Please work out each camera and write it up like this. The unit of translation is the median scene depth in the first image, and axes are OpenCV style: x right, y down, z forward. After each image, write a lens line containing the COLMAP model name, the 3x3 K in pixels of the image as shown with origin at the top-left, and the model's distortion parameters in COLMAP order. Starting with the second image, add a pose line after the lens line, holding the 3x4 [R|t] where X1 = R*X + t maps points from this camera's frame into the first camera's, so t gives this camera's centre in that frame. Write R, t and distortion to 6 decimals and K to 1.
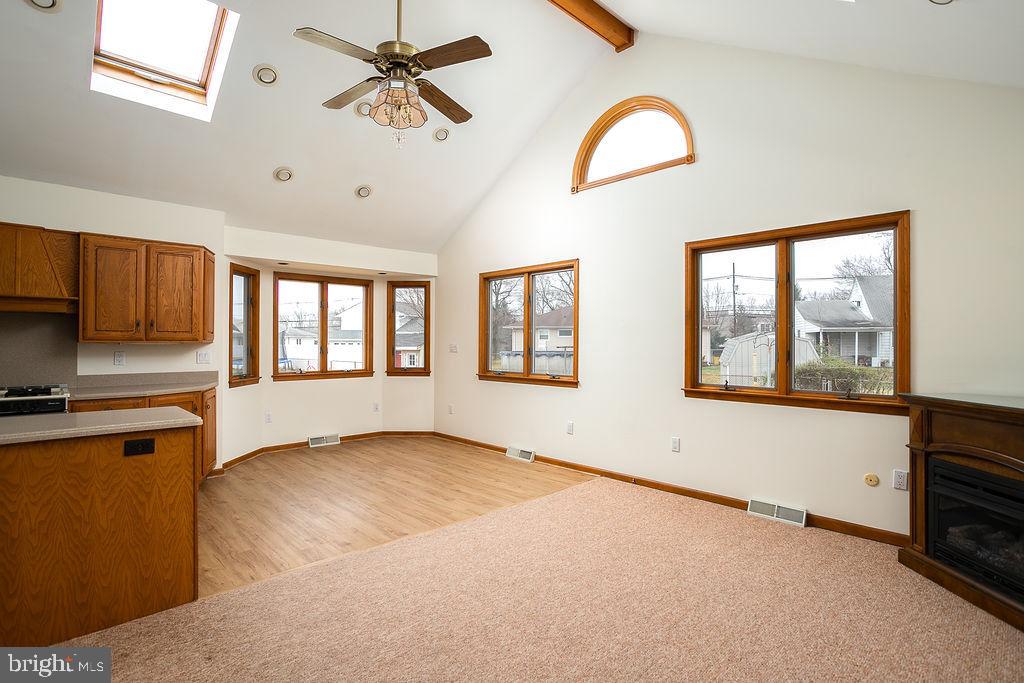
lens RADIAL K [[502.5, 0, 507.5], [0, 502.5, 340.8], [0, 0, 1]] dist [-0.056198, 0.033660]
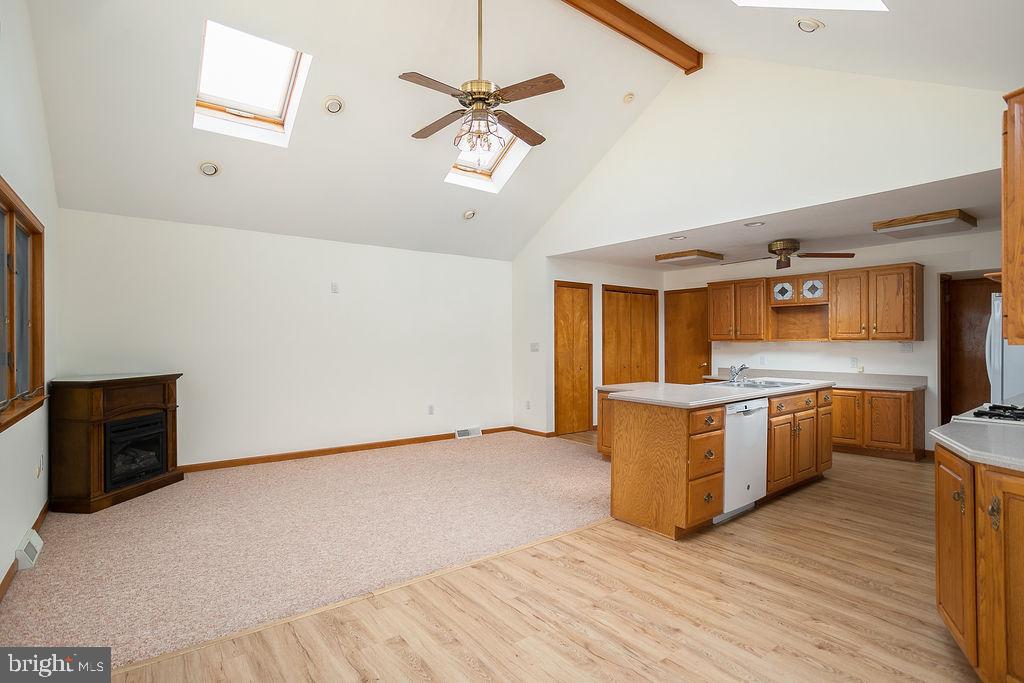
lens RADIAL K [[498.8, 0, 507.6], [0, 498.8, 337.9], [0, 0, 1]] dist [-0.057885, 0.032537]
pose [[-0.993983, -0.001378, 0.109526, -0.288587], [-0.002320, 0.999961, -0.008470, 0.003038], [-0.109510, -0.008673, -0.993948, 1.506506]]
